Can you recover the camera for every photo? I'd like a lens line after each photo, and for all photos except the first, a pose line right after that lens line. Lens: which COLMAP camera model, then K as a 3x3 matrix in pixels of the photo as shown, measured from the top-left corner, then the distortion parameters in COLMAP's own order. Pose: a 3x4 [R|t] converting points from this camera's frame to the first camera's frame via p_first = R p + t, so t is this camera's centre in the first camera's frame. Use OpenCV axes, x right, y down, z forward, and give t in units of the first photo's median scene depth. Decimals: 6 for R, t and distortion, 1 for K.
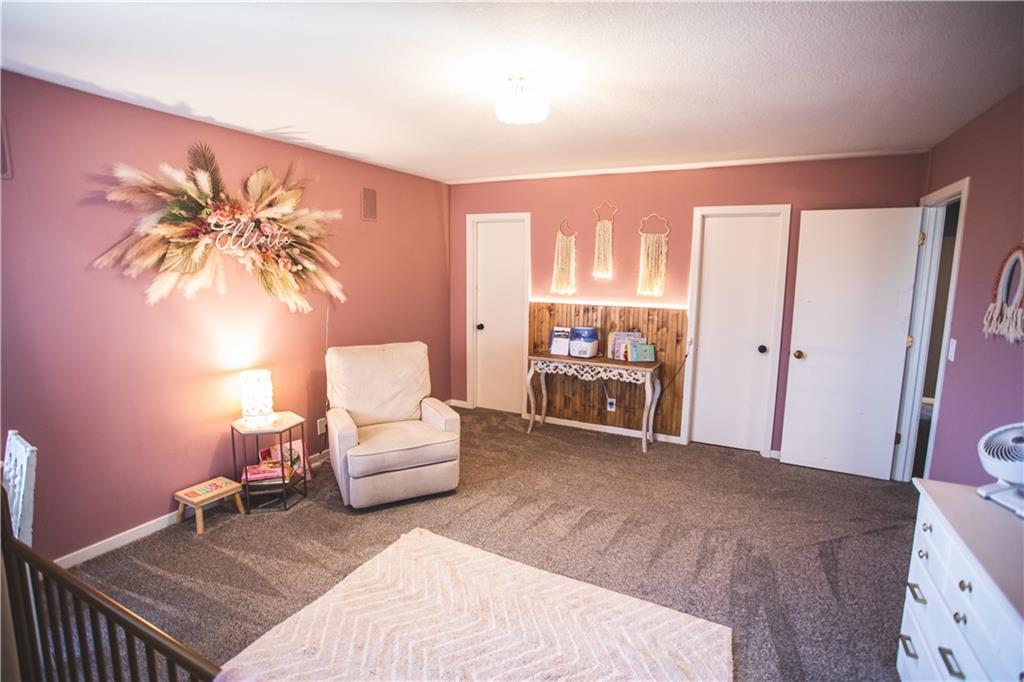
lens RADIAL K [[503.8, 0, 506.1], [0, 503.8, 347.5], [0, 0, 1]] dist [-0.056030, 0.010782]
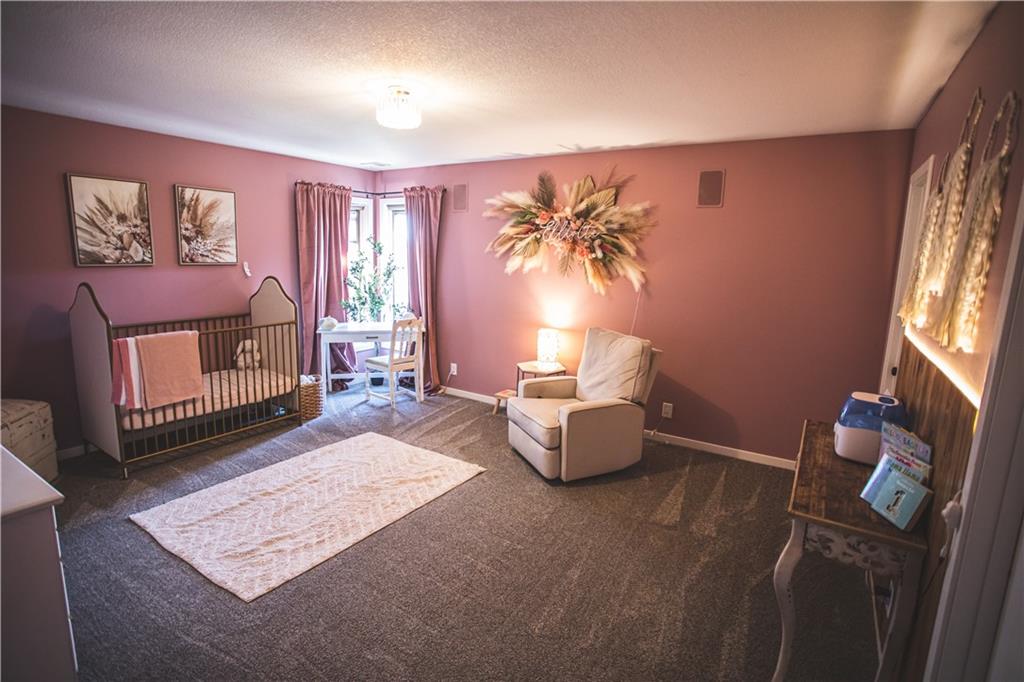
lens RADIAL K [[503.8, 0, 508.6], [0, 503.8, 341.5], [0, 0, 1]] dist [-0.056030, 0.010782]
pose [[-0.111888, 0.143461, -0.983311, 0.968497], [-0.198518, 0.966351, 0.163576, -0.138554], [0.973690, 0.213507, -0.079643, 1.110500]]
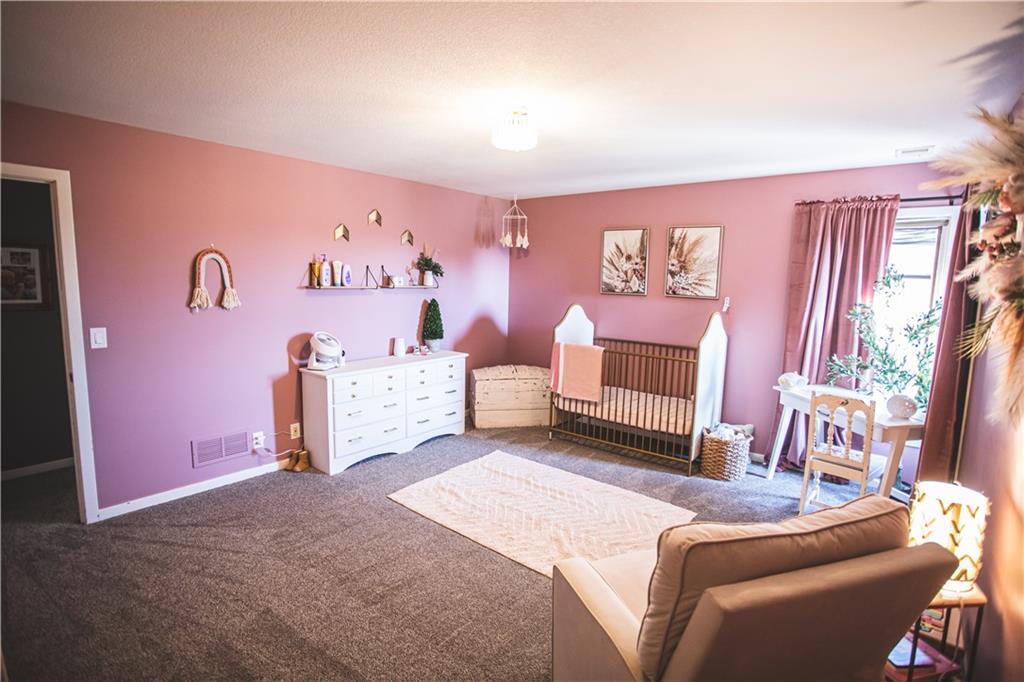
lens RADIAL K [[503.8, 0, 512.9], [0, 503.8, 333.1], [0, 0, 1]] dist [-0.056030, 0.010782]
pose [[-0.973415, -0.074452, 0.216612, -0.182941], [-0.010294, 0.958962, 0.283348, -0.271197], [-0.228819, 0.273585, -0.934234, 1.688656]]
